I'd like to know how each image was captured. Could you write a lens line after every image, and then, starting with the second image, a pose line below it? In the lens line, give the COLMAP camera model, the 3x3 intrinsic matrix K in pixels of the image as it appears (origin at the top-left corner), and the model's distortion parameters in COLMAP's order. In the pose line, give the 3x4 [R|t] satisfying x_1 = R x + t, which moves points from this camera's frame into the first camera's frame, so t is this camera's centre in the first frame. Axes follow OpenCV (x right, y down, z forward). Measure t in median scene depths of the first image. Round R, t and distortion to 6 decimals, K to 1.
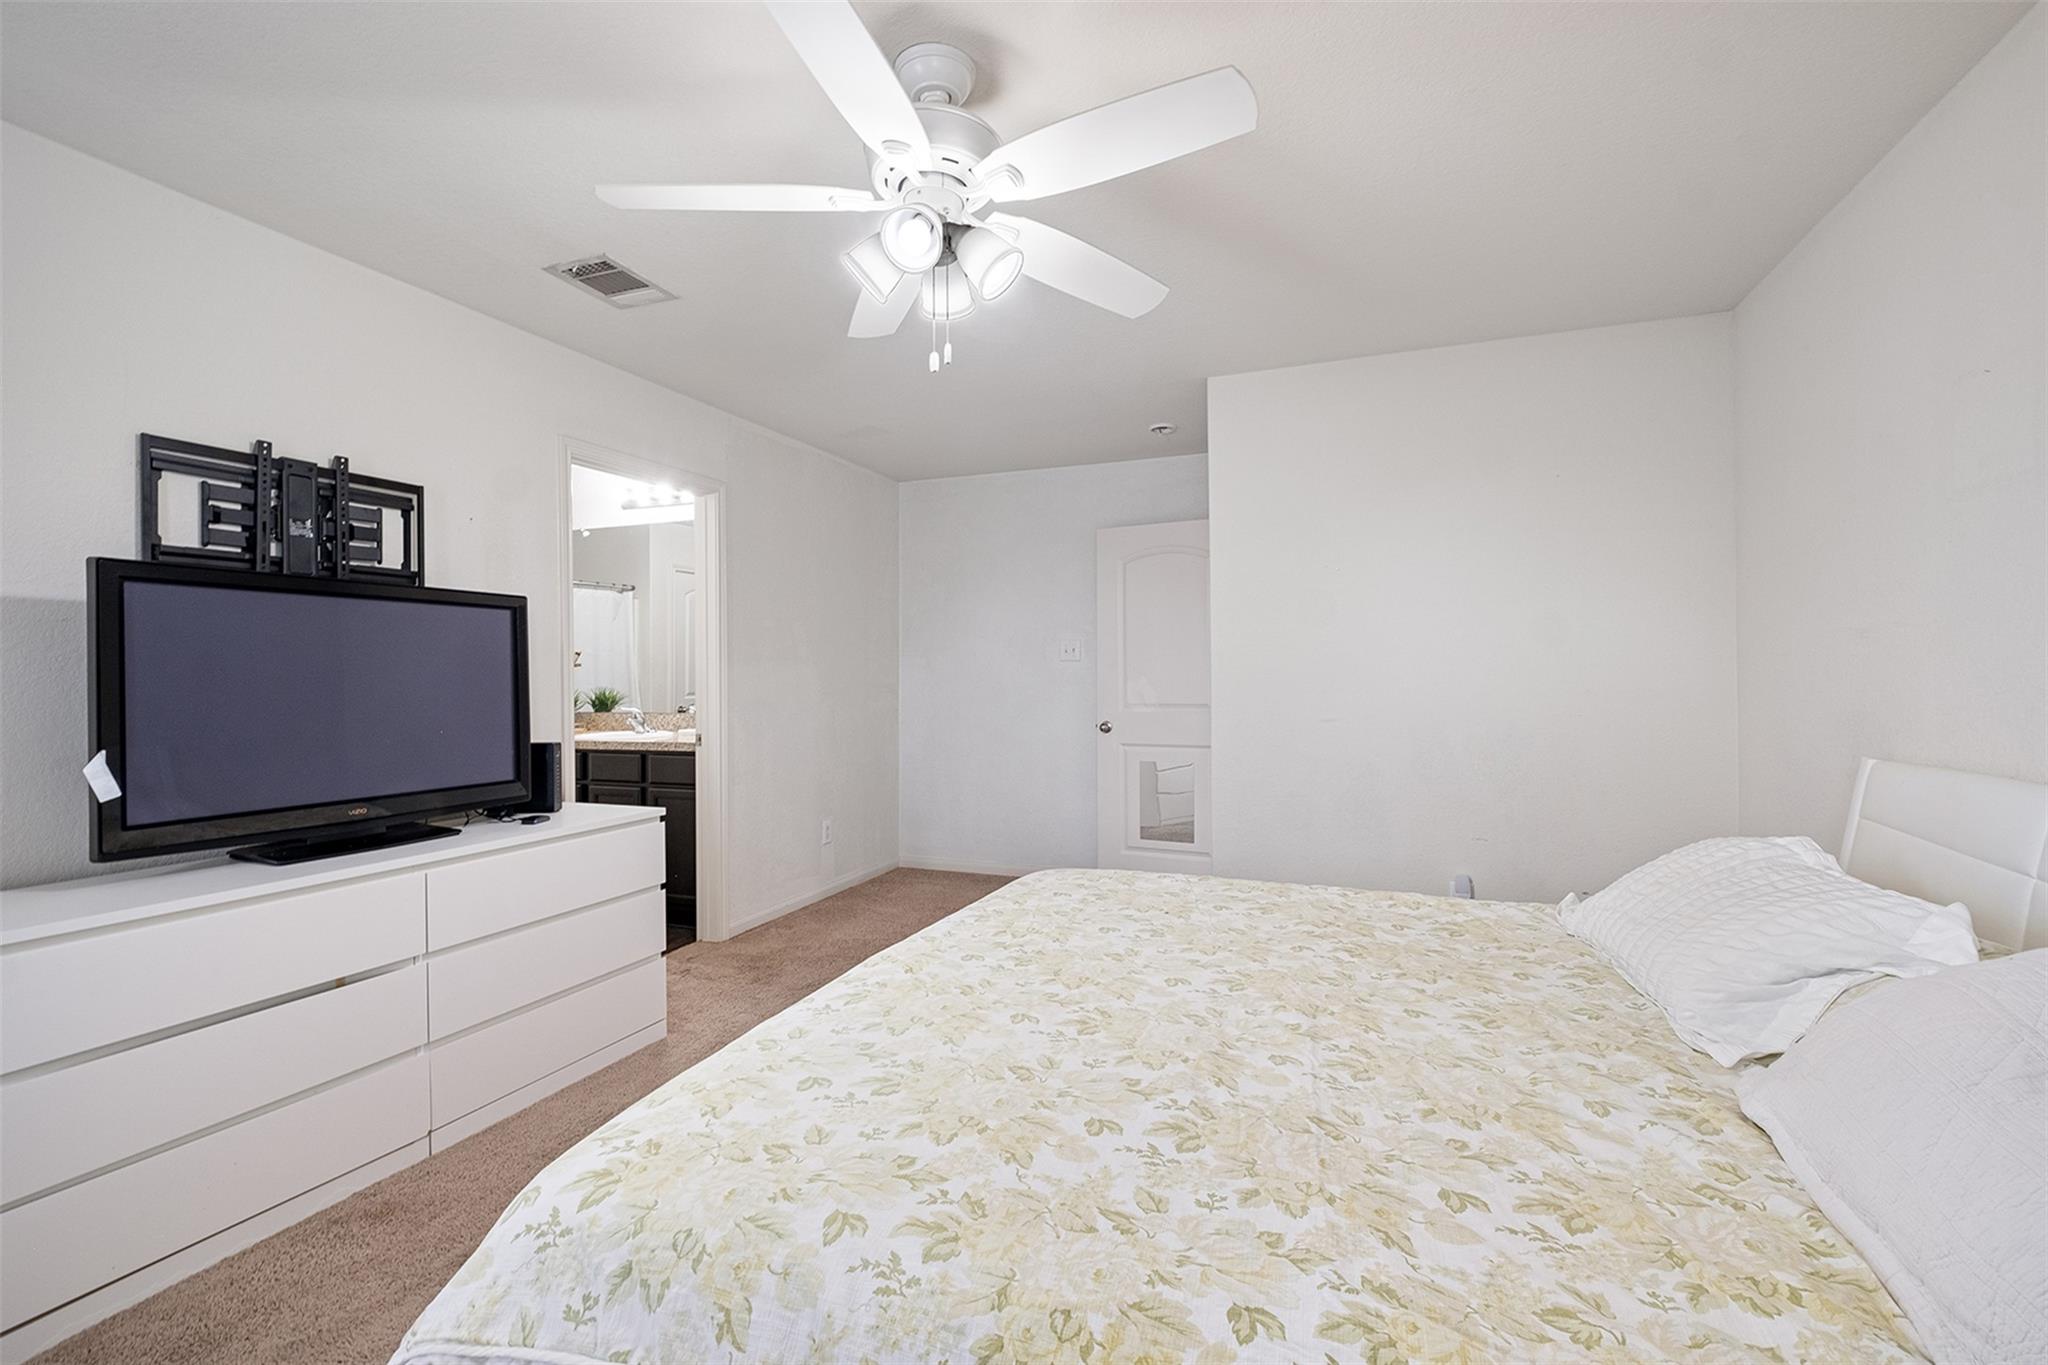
lens RADIAL K [[894.2, 0, 1030.0], [0, 894.2, 666.1], [0, 0, 1]] dist [-0.005472, -0.000291]
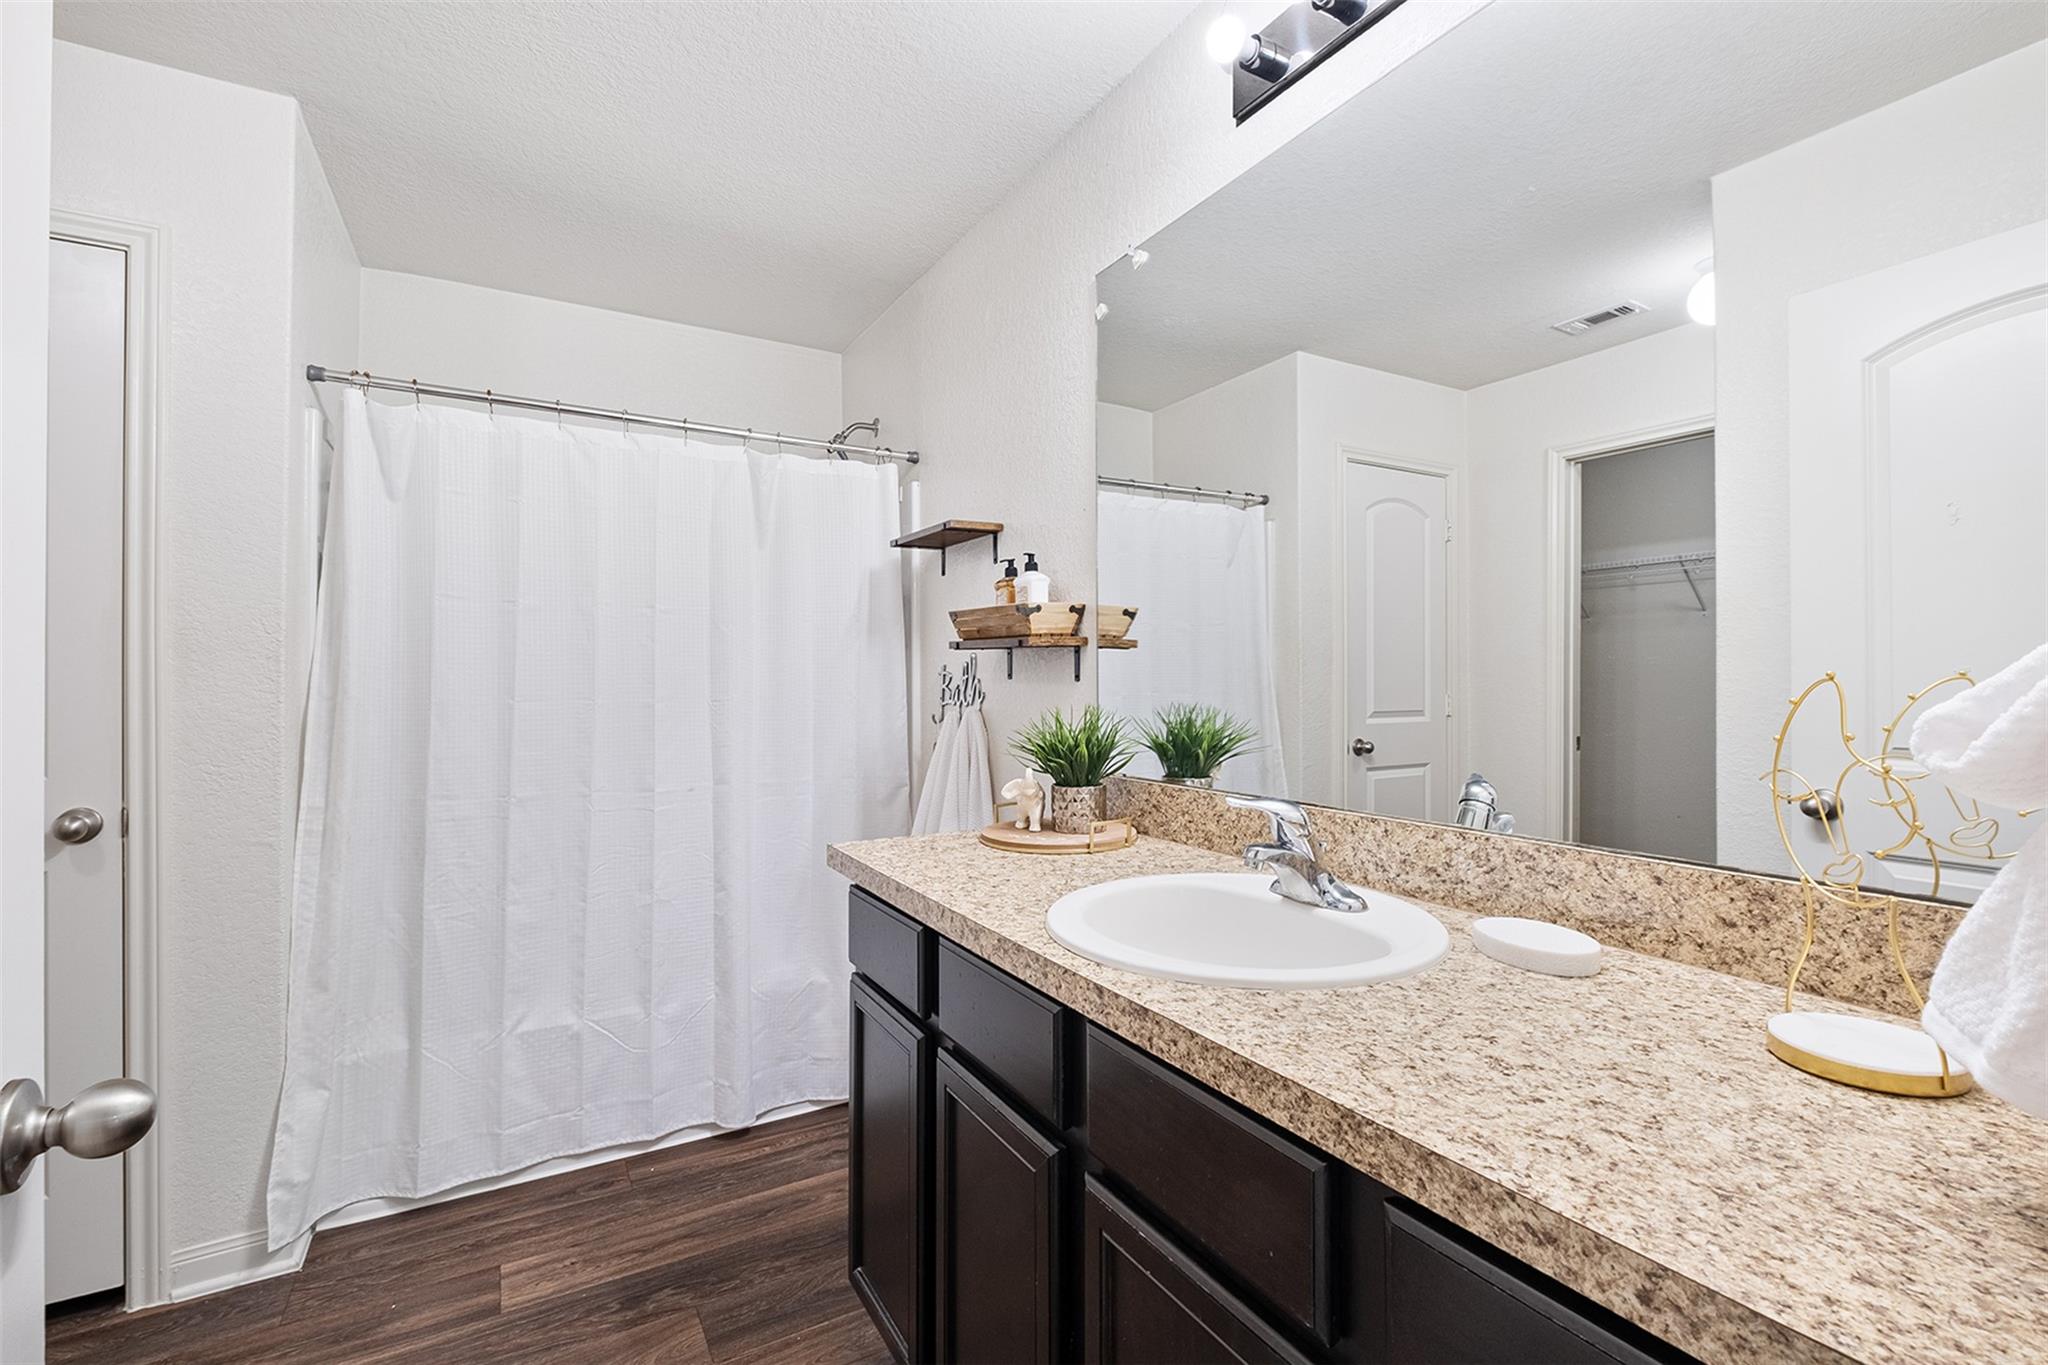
lens RADIAL K [[894.2, 0, 1030.0], [0, 894.2, 666.1], [0, 0, 1]] dist [-0.005472, -0.000291]
pose [[0.781685, -0.011068, -0.623575, -0.691811], [0.006010, 0.999930, -0.010214, 0.028806], [0.623644, 0.004237, 0.781697, 1.538192]]
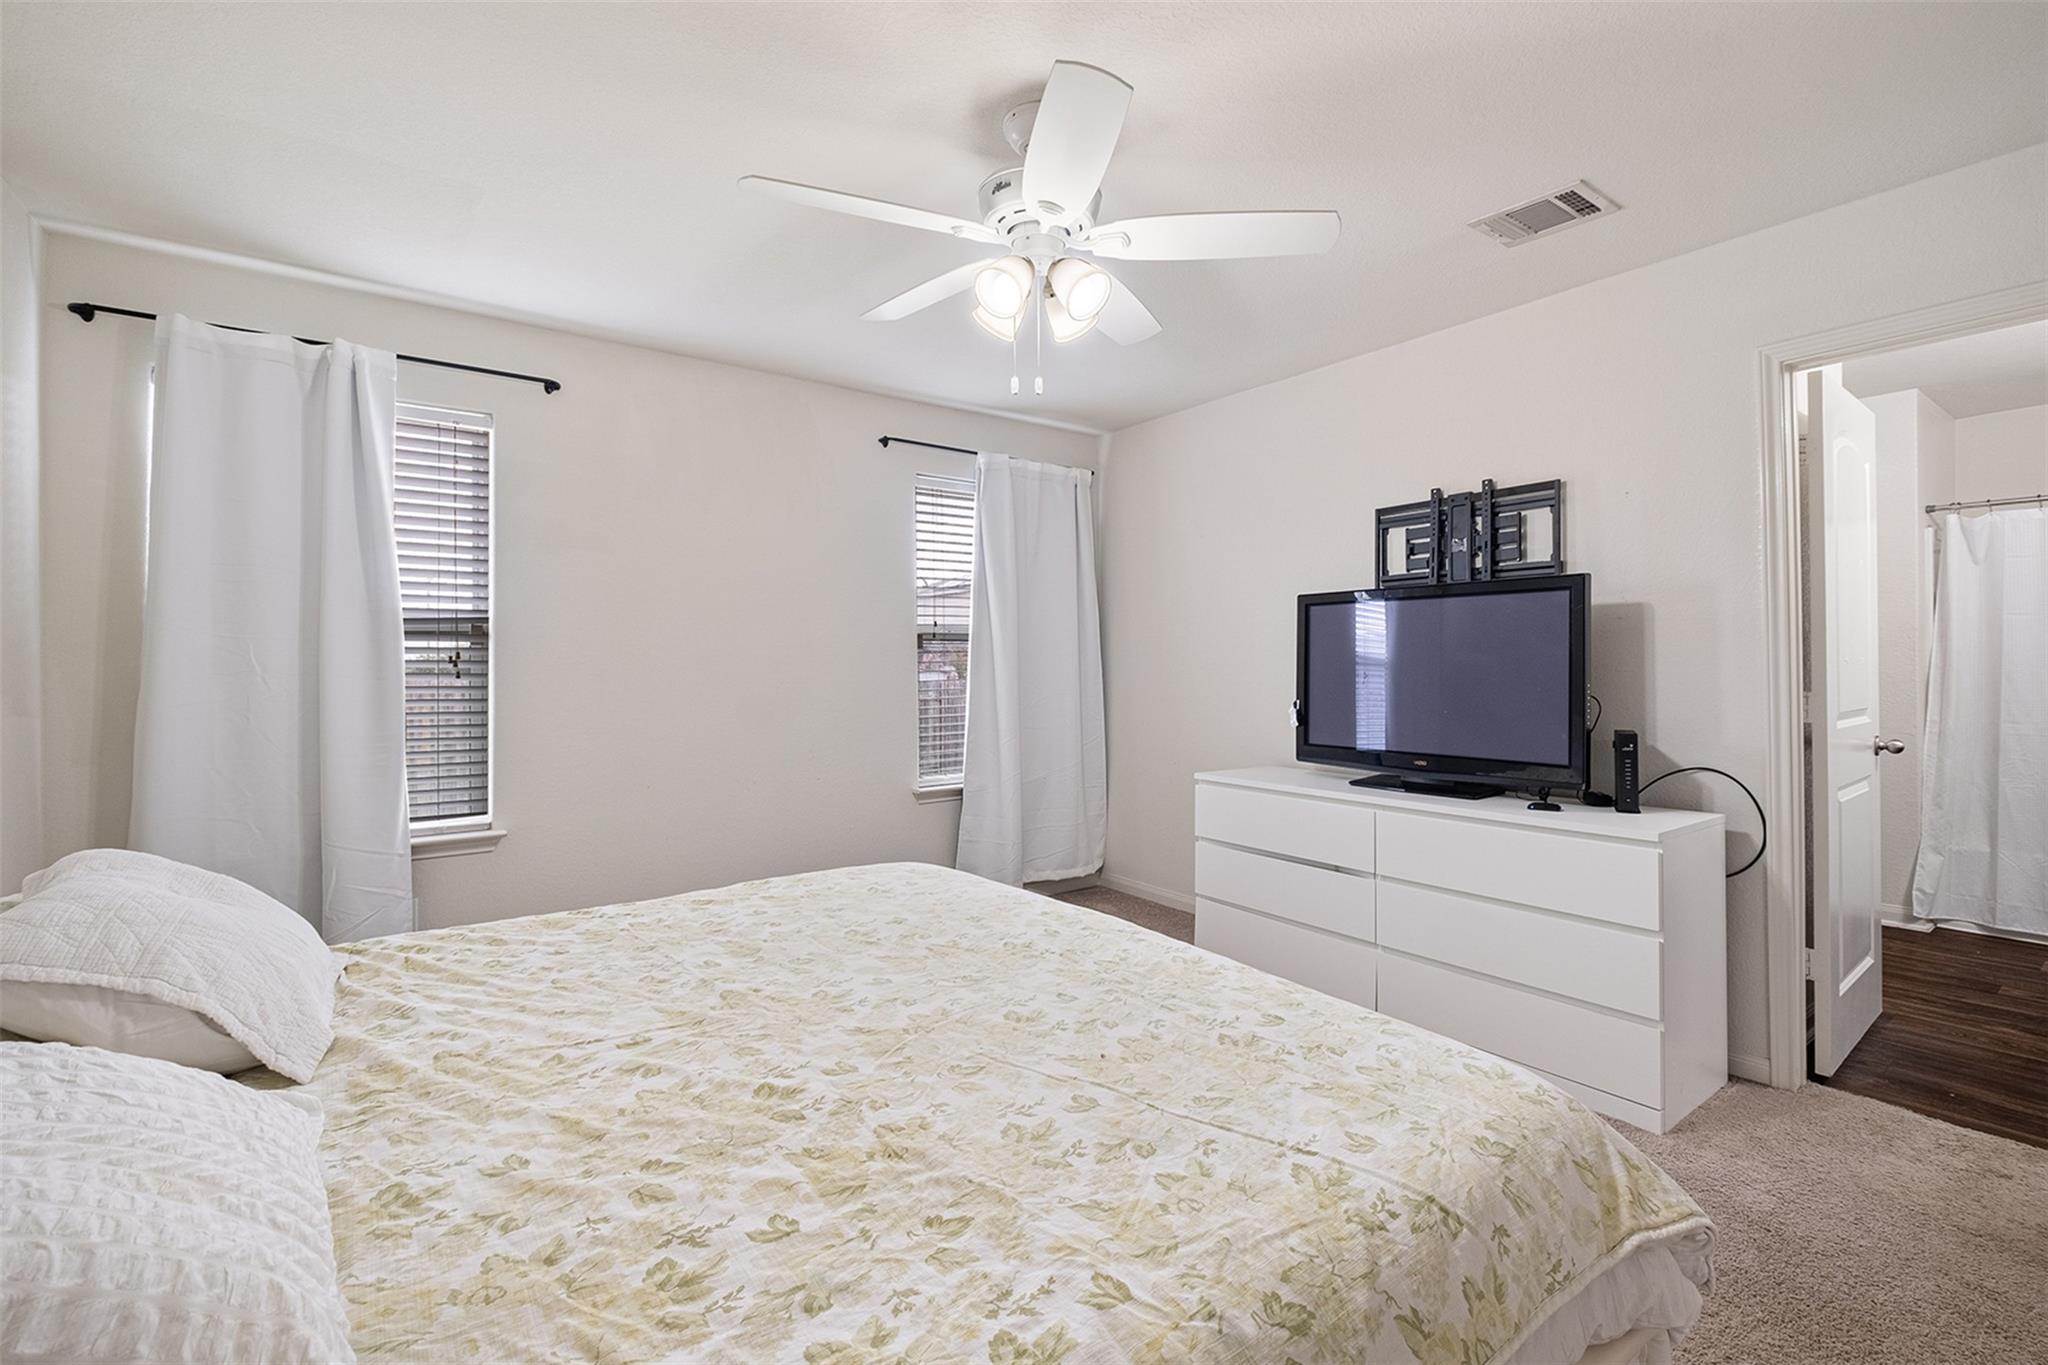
lens RADIAL K [[894.2, 0, 1030.0], [0, 894.2, 666.1], [0, 0, 1]] dist [-0.005472, -0.000291]
pose [[-0.536758, 0.011400, -0.843659, 0.654423], [0.017364, 0.999846, 0.002463, 0.008207], [0.843558, -0.013327, -0.536873, 1.221386]]
